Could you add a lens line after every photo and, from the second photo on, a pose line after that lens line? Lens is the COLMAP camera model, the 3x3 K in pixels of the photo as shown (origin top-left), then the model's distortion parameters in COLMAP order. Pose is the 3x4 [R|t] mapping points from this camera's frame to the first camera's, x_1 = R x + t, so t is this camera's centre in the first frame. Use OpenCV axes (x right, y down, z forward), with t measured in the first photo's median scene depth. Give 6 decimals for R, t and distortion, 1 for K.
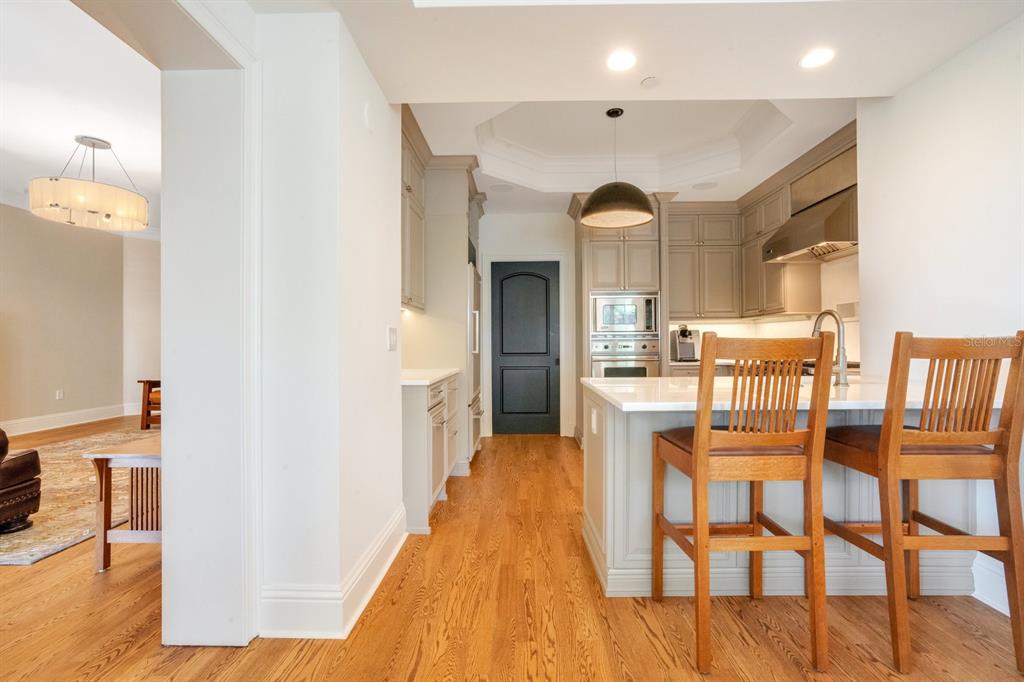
lens RADIAL K [[489.4, 0, 507.5], [0, 489.4, 336.8], [0, 0, 1]] dist [-0.044482, 0.017077]
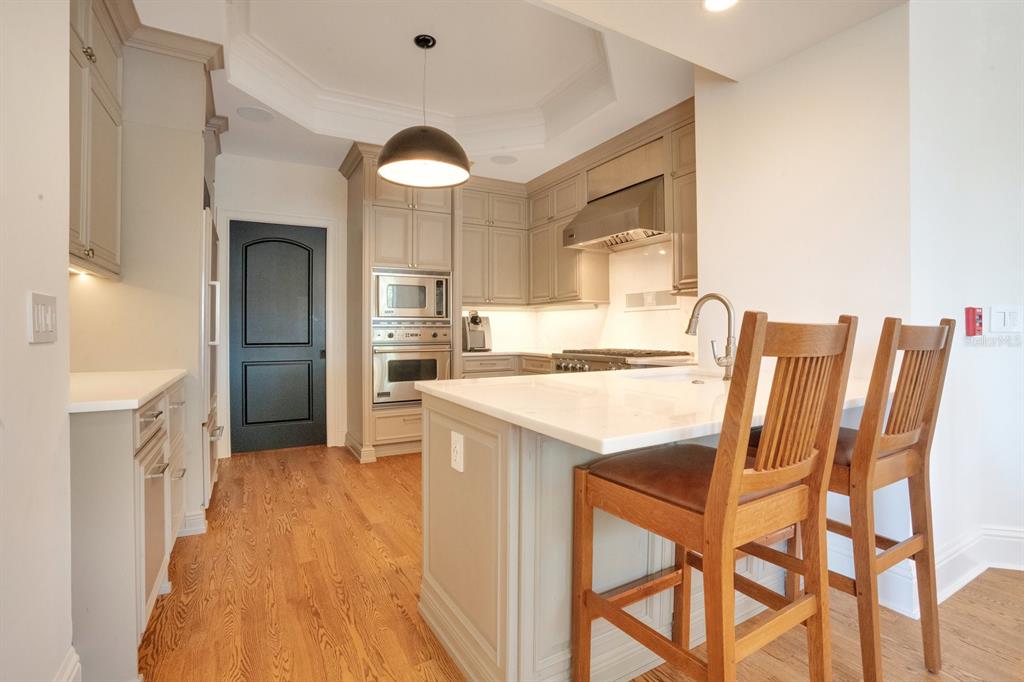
lens RADIAL K [[489.4, 0, 519.7], [0, 489.4, 329.2], [0, 0, 1]] dist [-0.044482, 0.017077]
pose [[0.856246, 0.004708, 0.516547, -0.049366], [-0.009757, 0.999927, 0.007059, 0.002995], [-0.516476, -0.011084, 0.856230, 0.225829]]
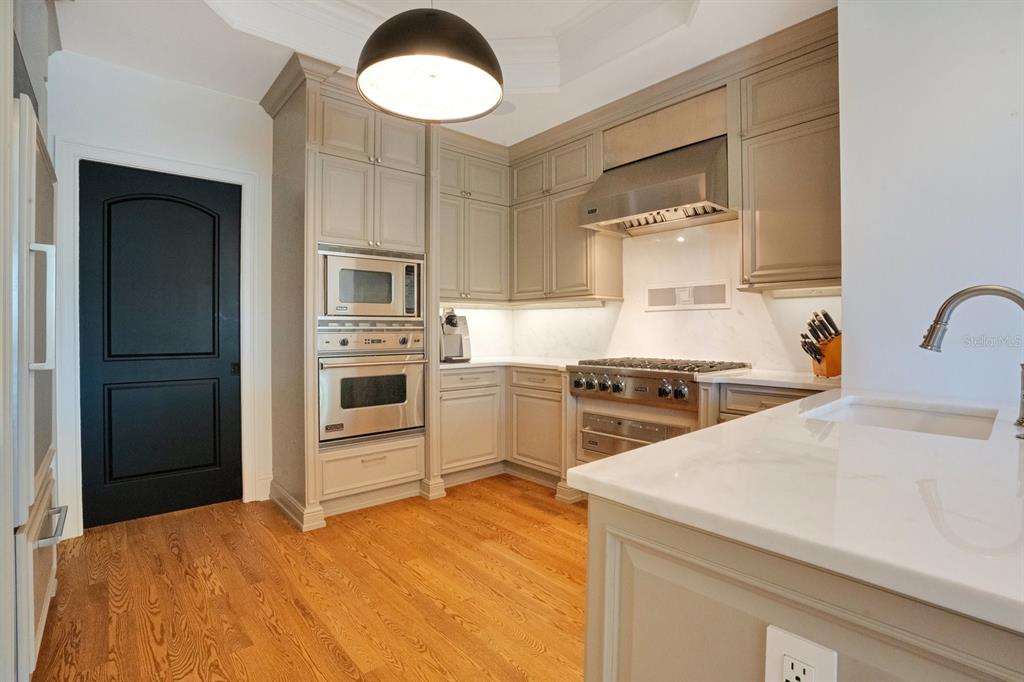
lens RADIAL K [[489.4, 0, 513.5], [0, 489.4, 333.0], [0, 0, 1]] dist [-0.044482, 0.017077]
pose [[0.741722, 0.000008, 0.670708, -0.045879], [-0.014113, 0.999779, 0.015595, -0.002091], [-0.670559, -0.021033, 0.741558, 0.558130]]
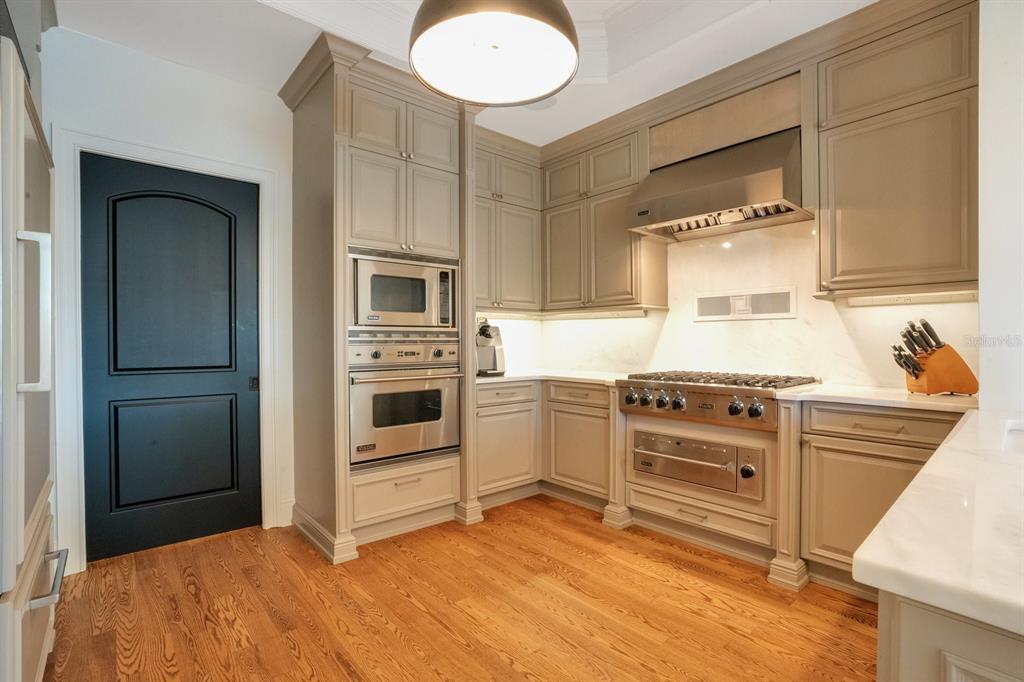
lens RADIAL K [[489.4, 0, 525.9], [0, 489.4, 347.5], [0, 0, 1]] dist [-0.044482, 0.017077]
pose [[0.733237, -0.004751, 0.679957, -0.046450], [-0.014364, 0.999644, 0.022474, -0.001194], [-0.679822, -0.026246, 0.732908, 0.642438]]
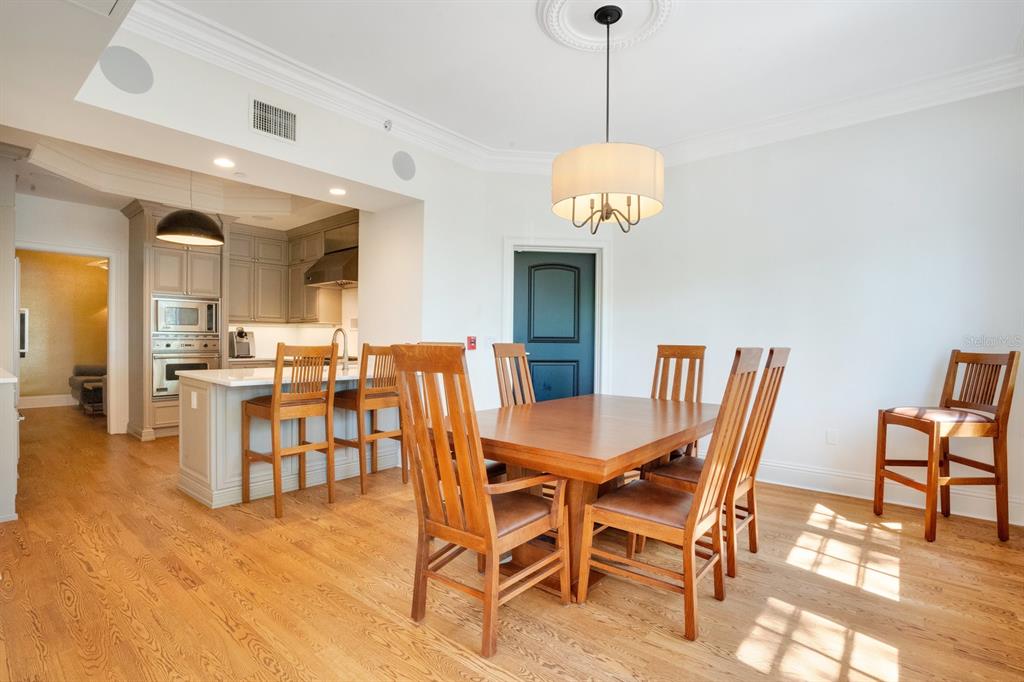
lens RADIAL K [[489.4, 0, 493.3], [0, 489.4, 345.4], [0, 0, 1]] dist [-0.044482, 0.017077]
pose [[0.648935, 0.001829, 0.760841, -0.189457], [-0.024617, 0.999524, 0.018593, -0.022567], [-0.760445, -0.030795, 0.648672, -0.337493]]
